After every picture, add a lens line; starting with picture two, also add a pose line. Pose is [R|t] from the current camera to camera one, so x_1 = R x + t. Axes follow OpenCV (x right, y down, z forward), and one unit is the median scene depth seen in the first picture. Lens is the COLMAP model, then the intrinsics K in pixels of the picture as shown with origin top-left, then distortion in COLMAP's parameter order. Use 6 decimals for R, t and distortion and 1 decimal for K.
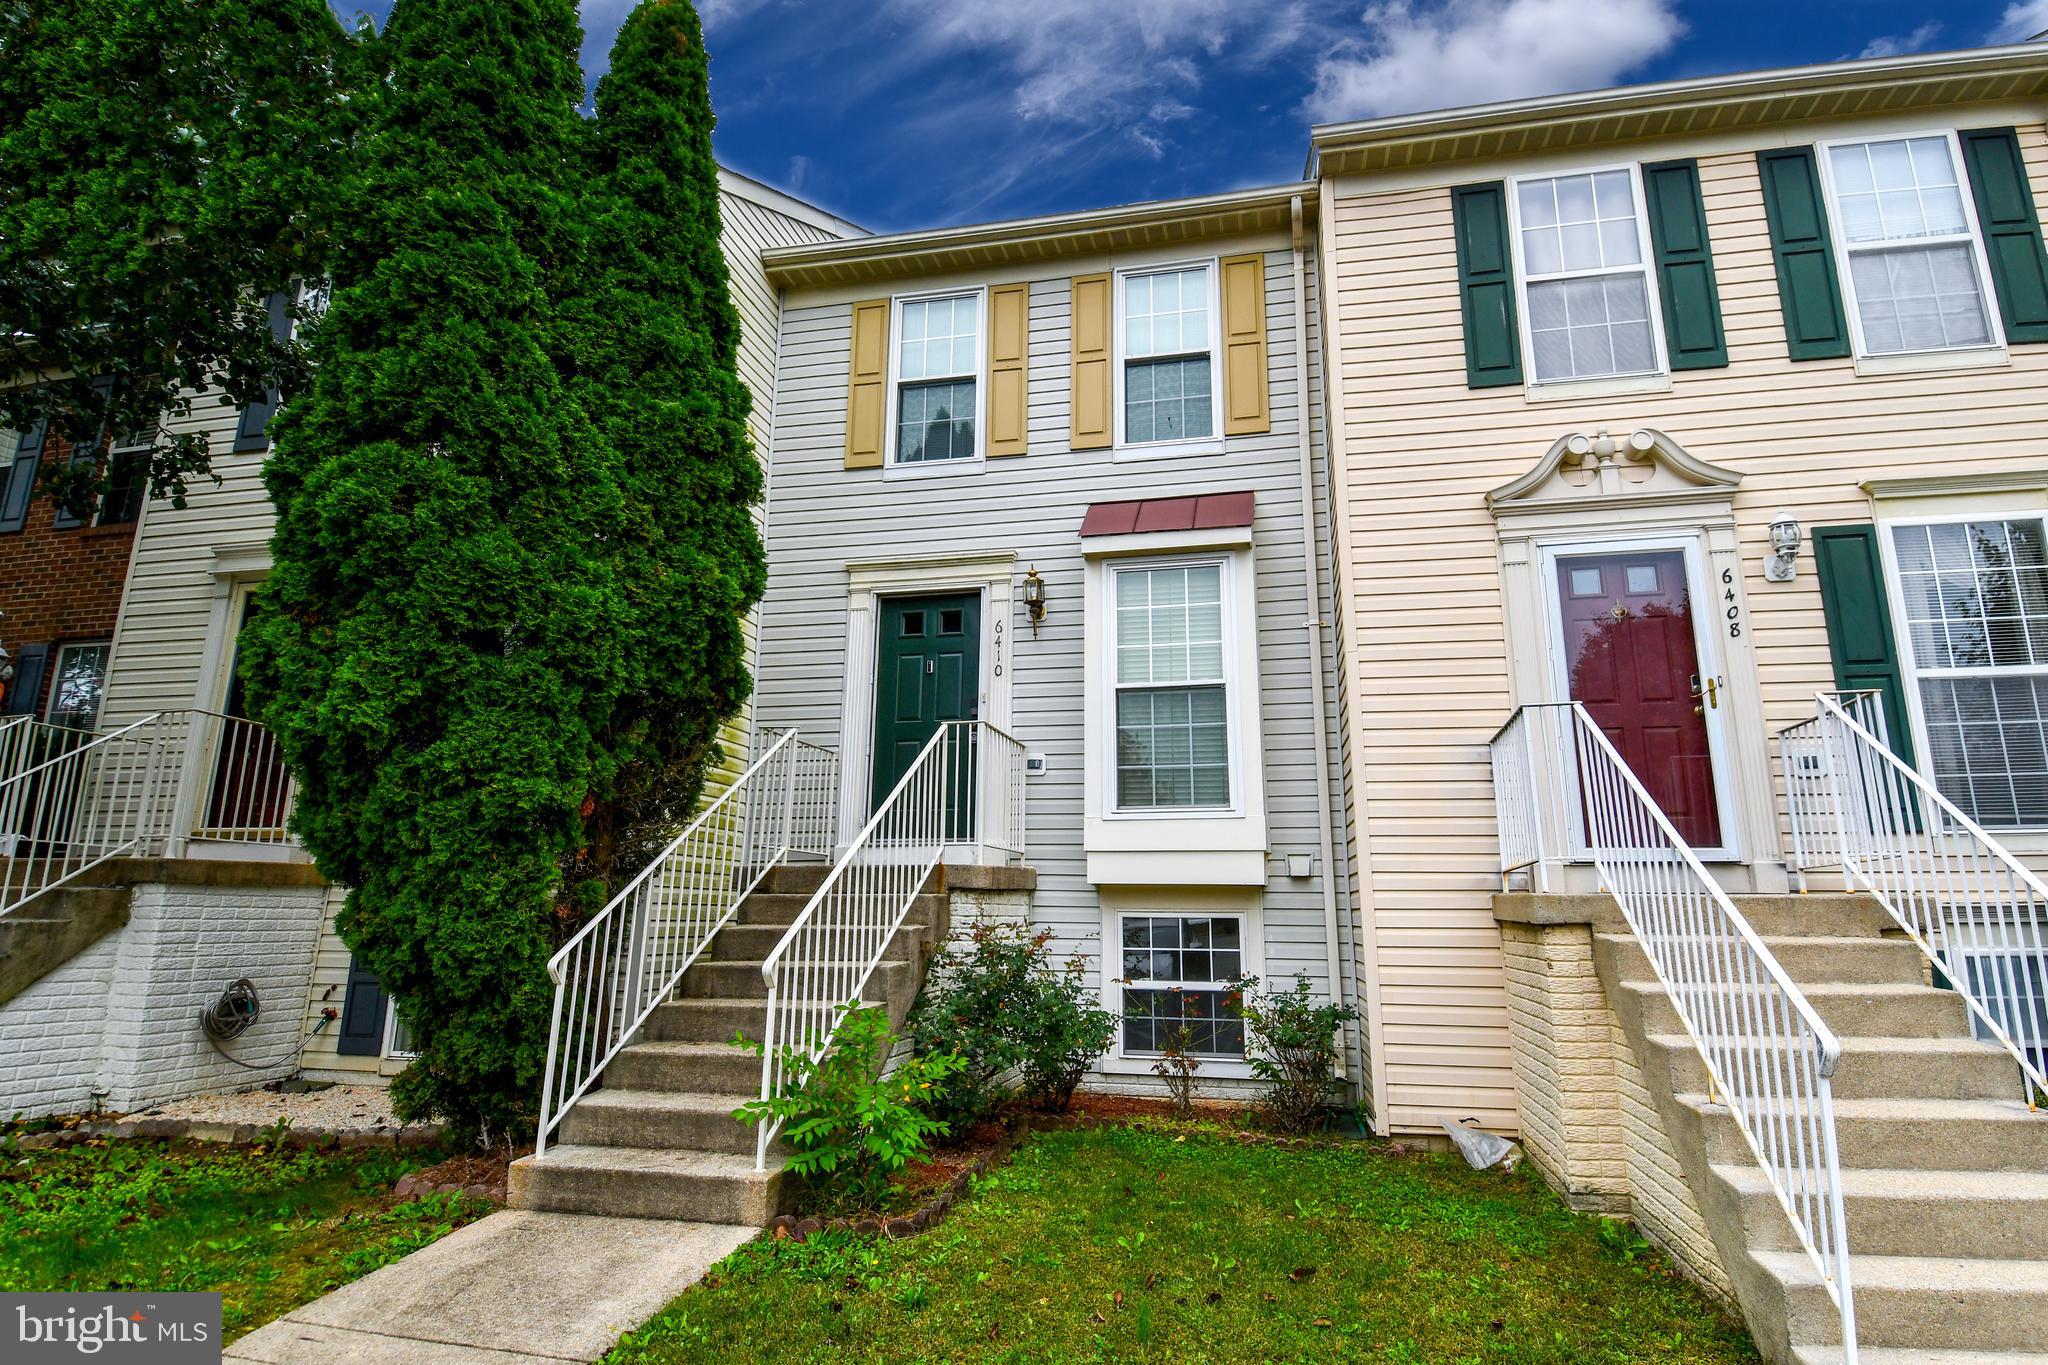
lens RADIAL K [[1056.6, 0, 1062.4], [0, 1056.6, 685.8], [0, 0, 1]] dist [0.032219, -0.049153]
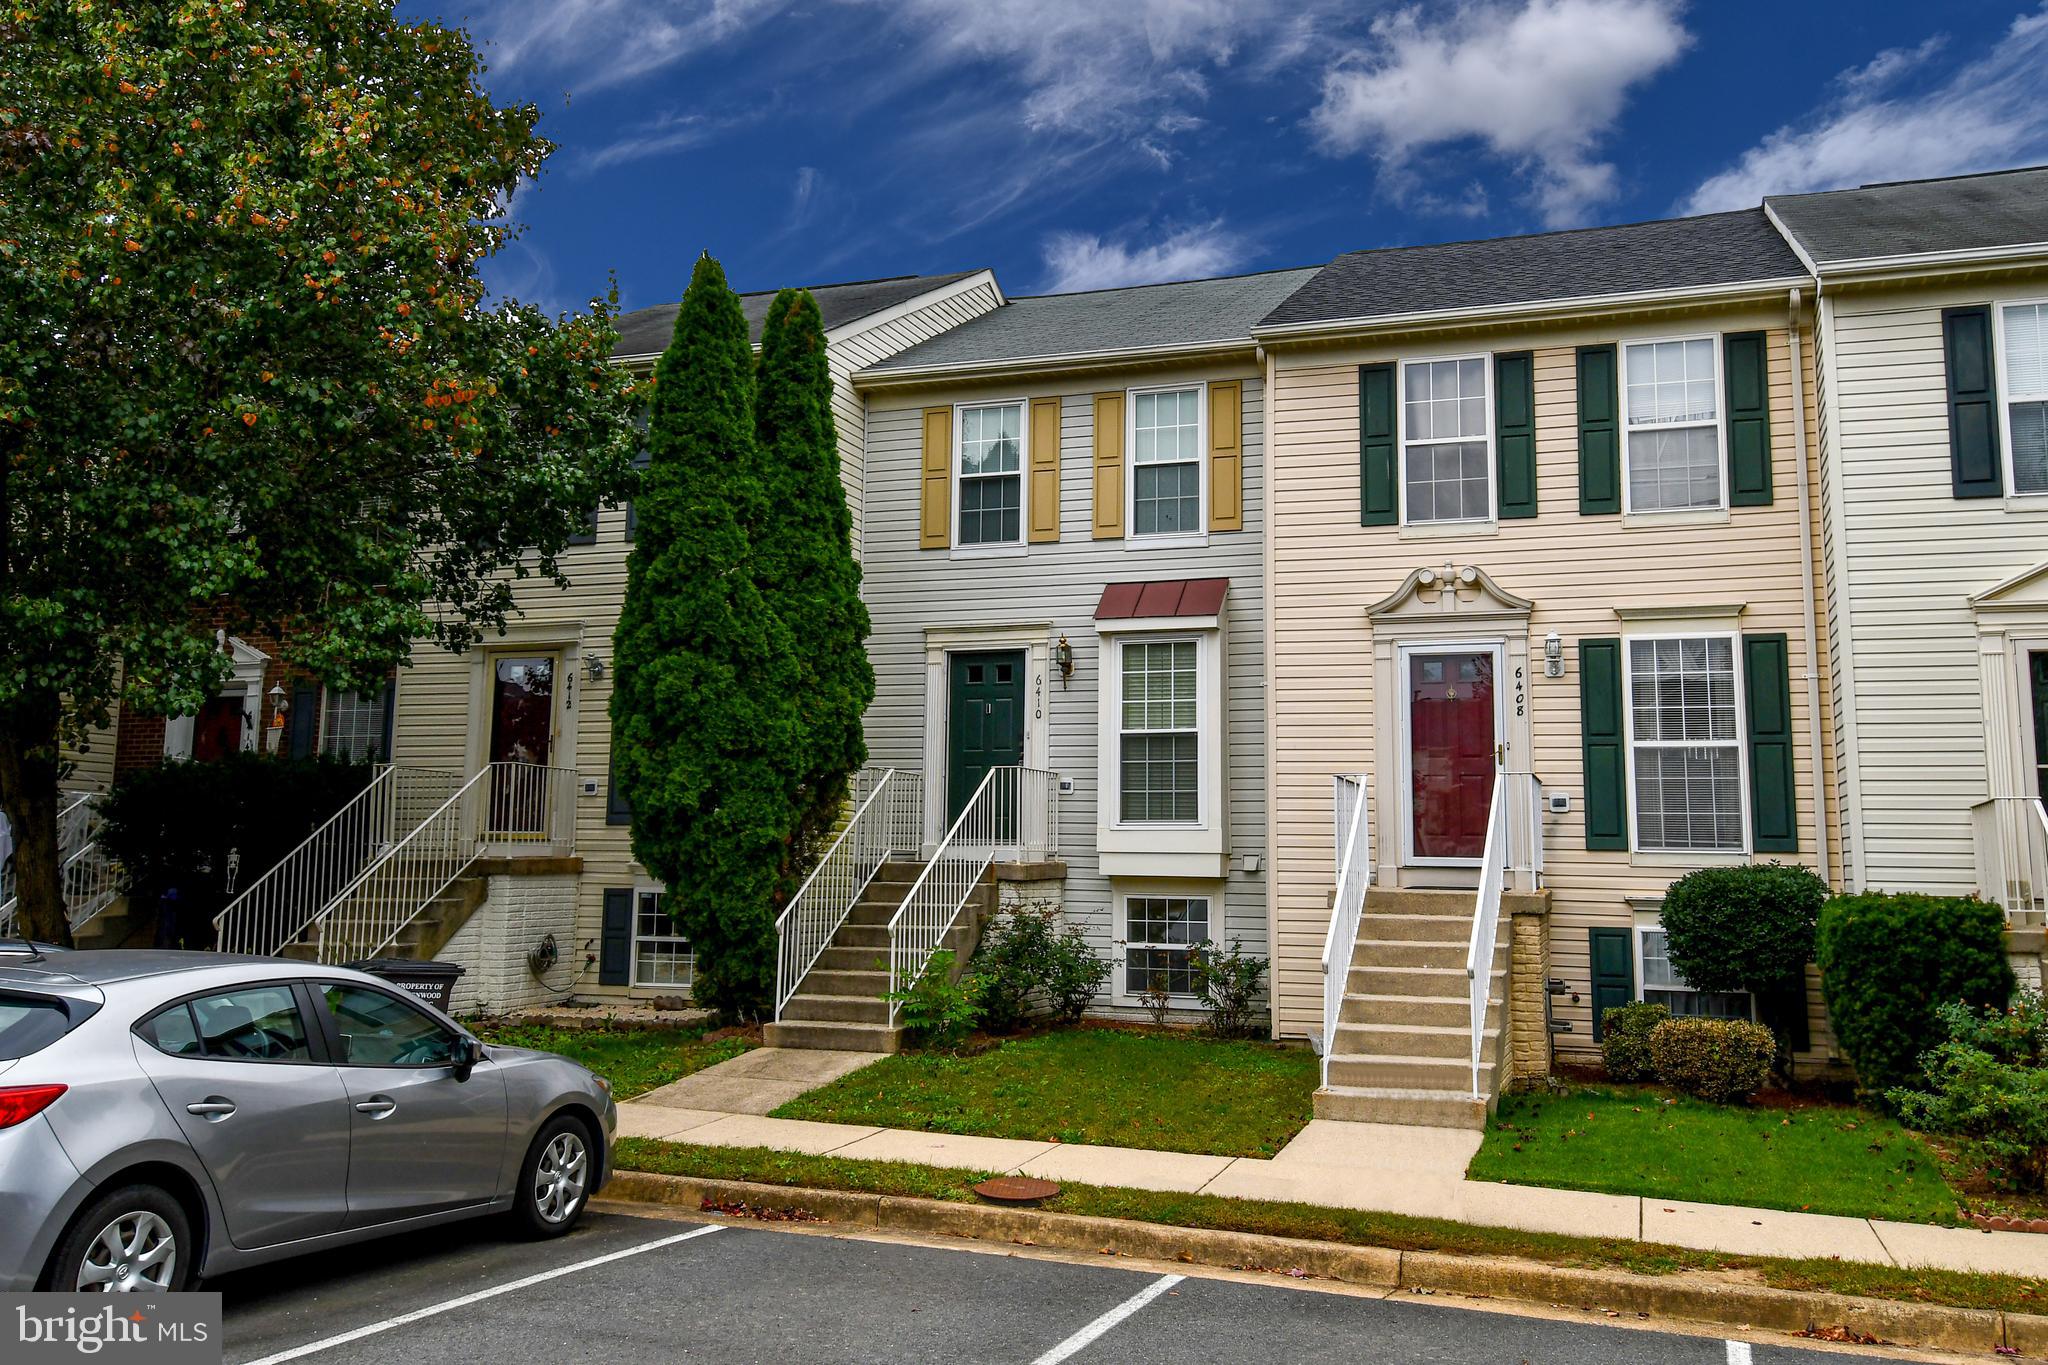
lens RADIAL K [[1591.4, 0, 1024.0], [0, 1591.4, 682.5], [0, 0, 1]] dist [0.005373, 0.001502]
pose [[0.989862, -0.010513, -0.141642, 0.253242], [0.023666, 0.995524, 0.091500, -0.293510], [0.140046, -0.093925, 0.985680, -1.196909]]
